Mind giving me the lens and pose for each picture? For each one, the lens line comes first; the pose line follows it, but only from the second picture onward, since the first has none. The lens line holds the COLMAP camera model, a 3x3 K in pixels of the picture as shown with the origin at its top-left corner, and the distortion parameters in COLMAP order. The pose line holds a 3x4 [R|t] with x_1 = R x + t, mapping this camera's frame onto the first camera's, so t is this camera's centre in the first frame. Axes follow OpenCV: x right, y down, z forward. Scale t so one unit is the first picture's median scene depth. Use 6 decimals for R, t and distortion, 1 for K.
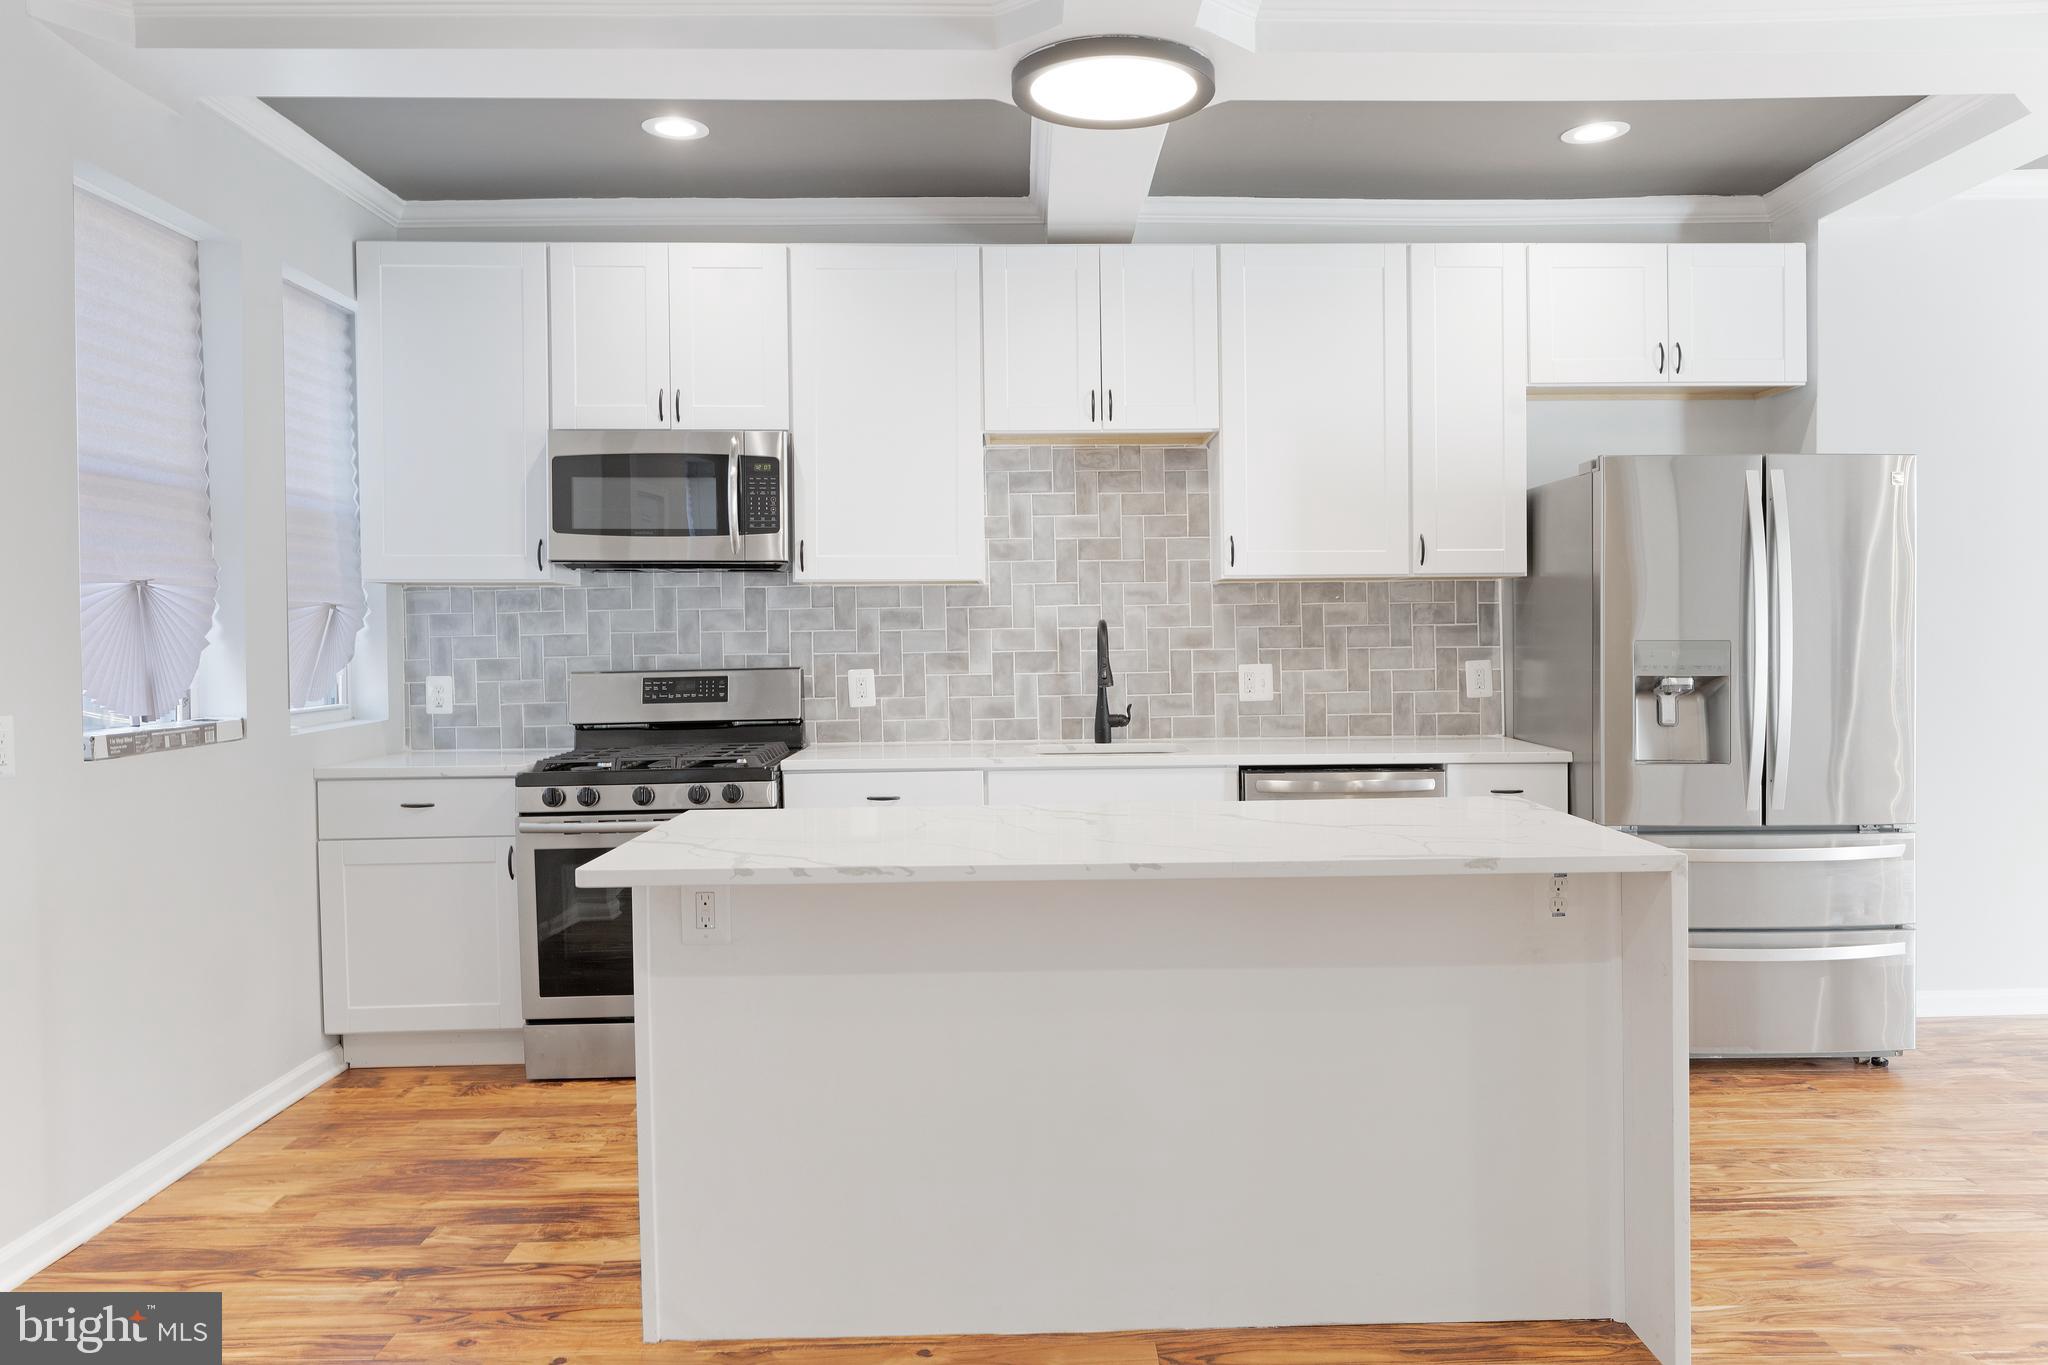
lens RADIAL K [[1514.2, 0, 1024.0], [0, 1514.2, 682.5], [0, 0, 1]] dist [0.026243, 0.001041]
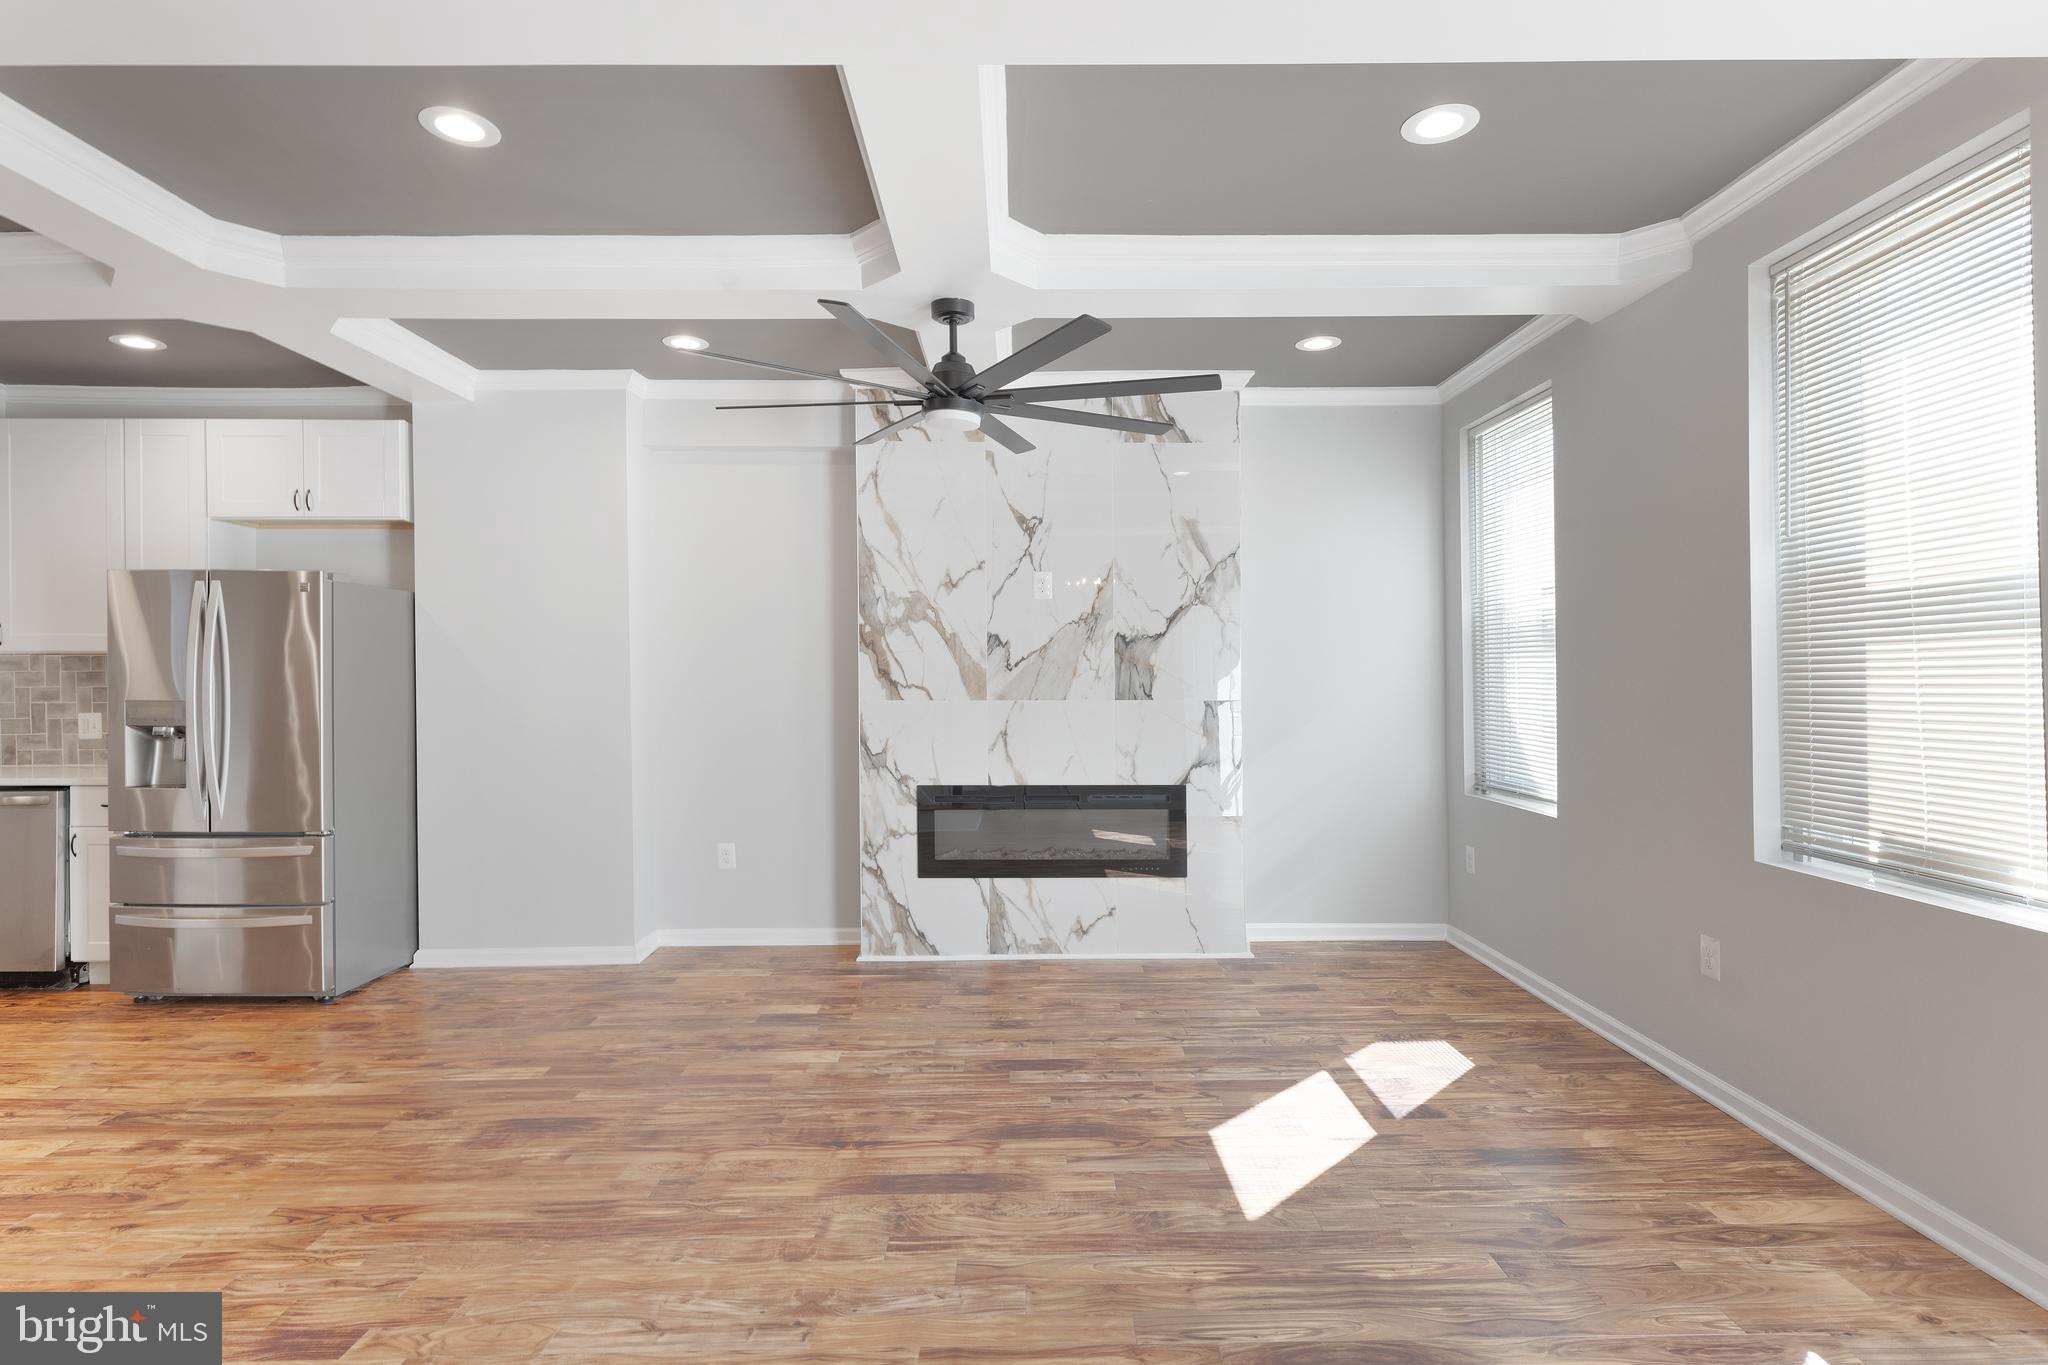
lens RADIAL K [[1027.6, 0, 1055.2], [0, 1027.6, 703.0], [0, 0, 1]] dist [0.014014, -0.000659]
pose [[0.999484, 0.006524, -0.031460, 1.116132], [-0.006923, 0.999897, -0.012590, -0.015741], [0.031375, 0.012801, 0.999426, 0.054254]]
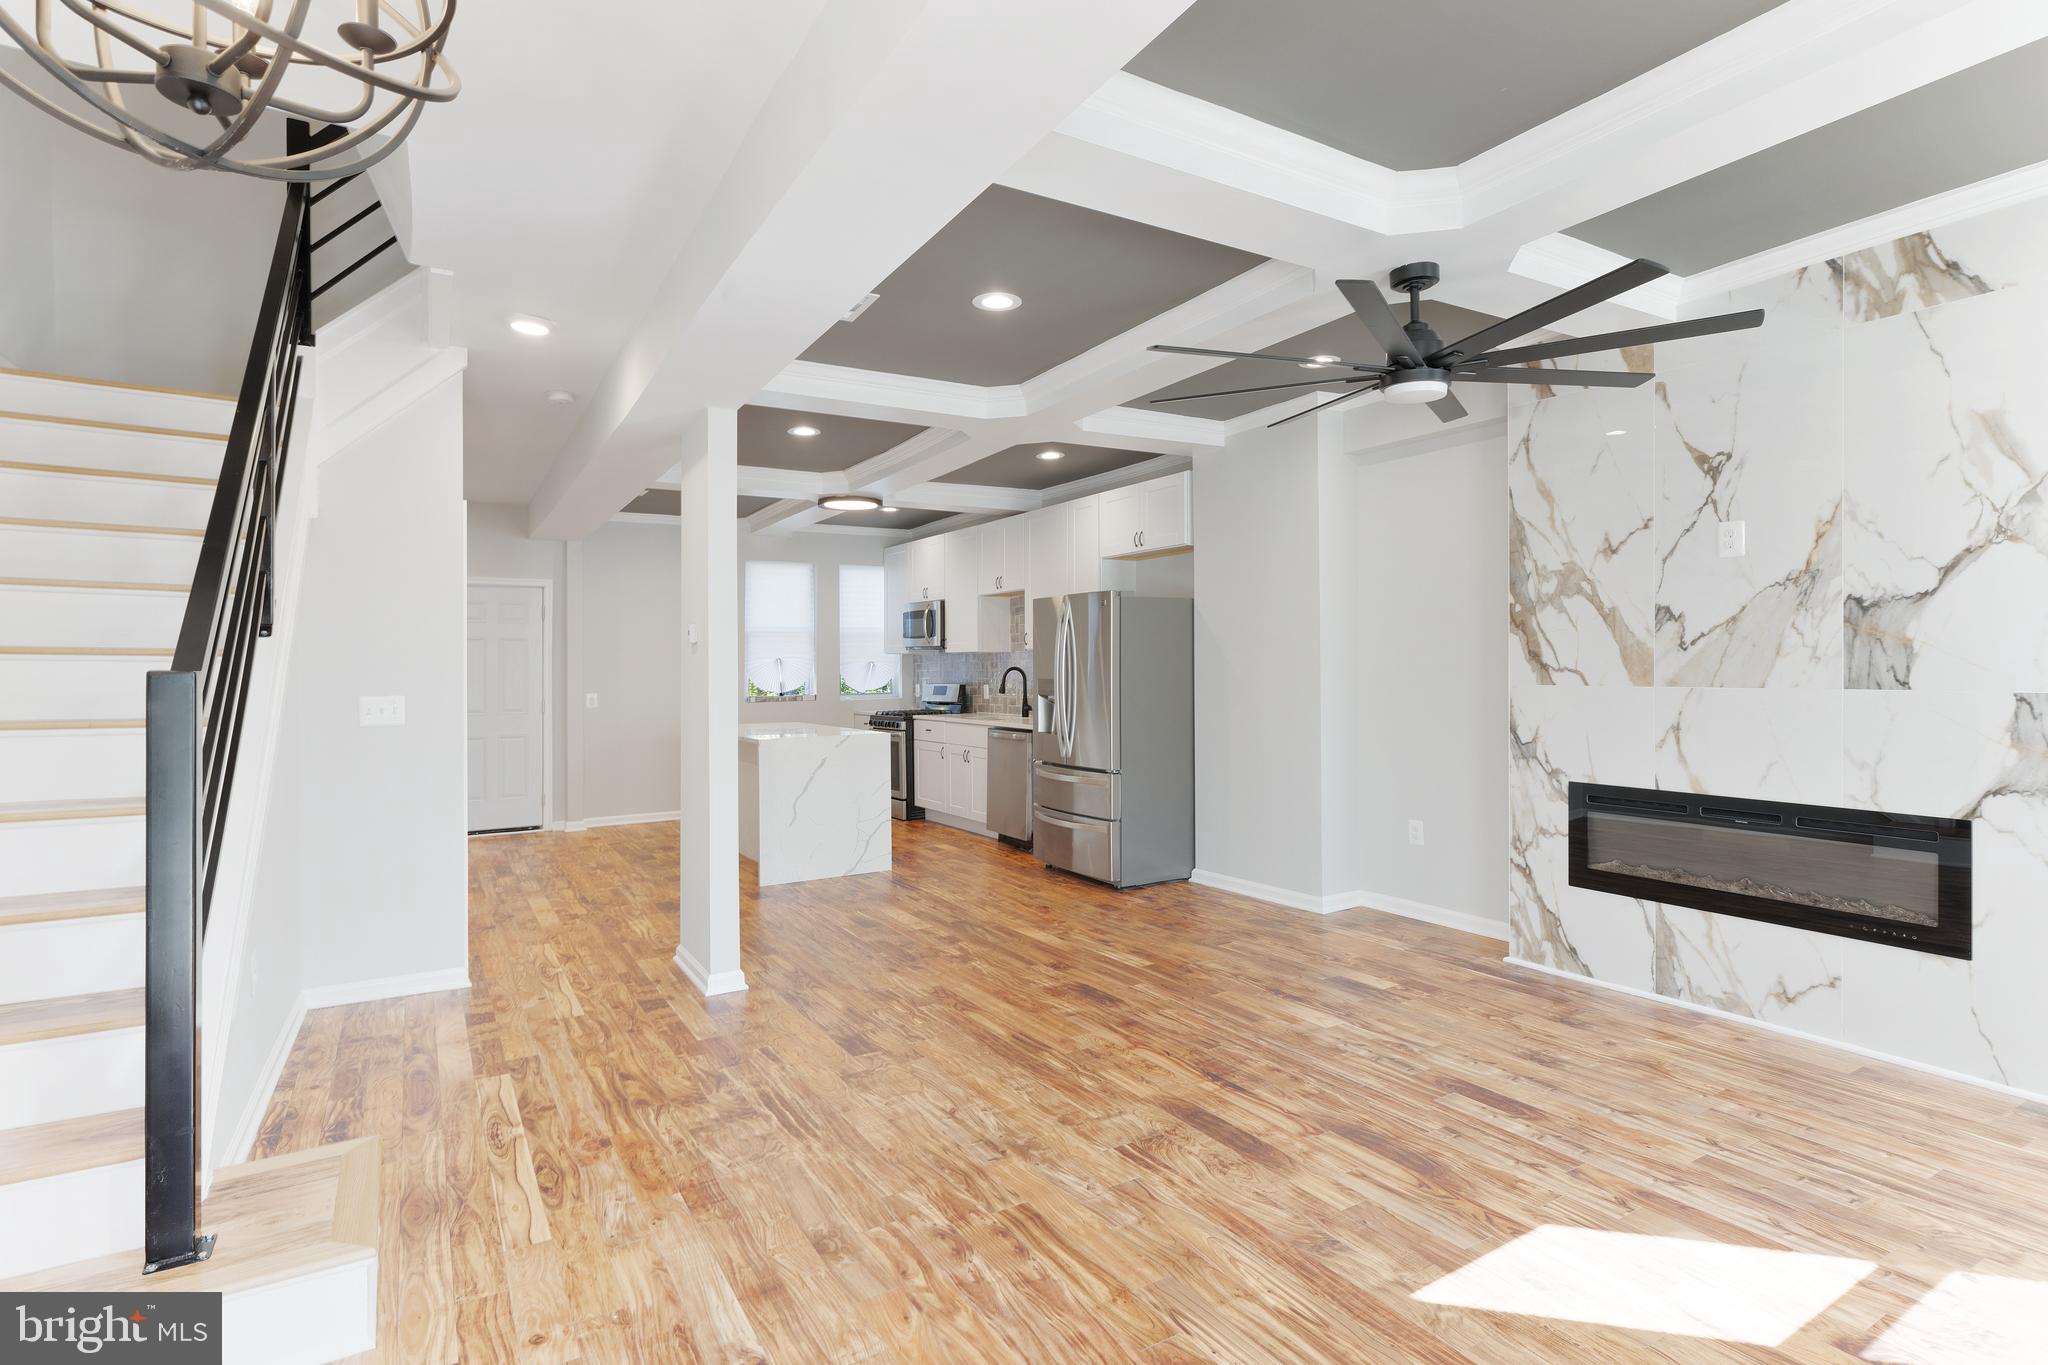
lens RADIAL K [[1027.6, 0, 1055.2], [0, 1027.6, 703.0], [0, 0, 1]] dist [0.014014, -0.000659]
pose [[0.488295, 0.035308, -0.871964, 1.512770], [-0.021508, 0.999365, 0.028423, -0.030817], [0.872414, 0.004876, 0.488744, 0.229022]]
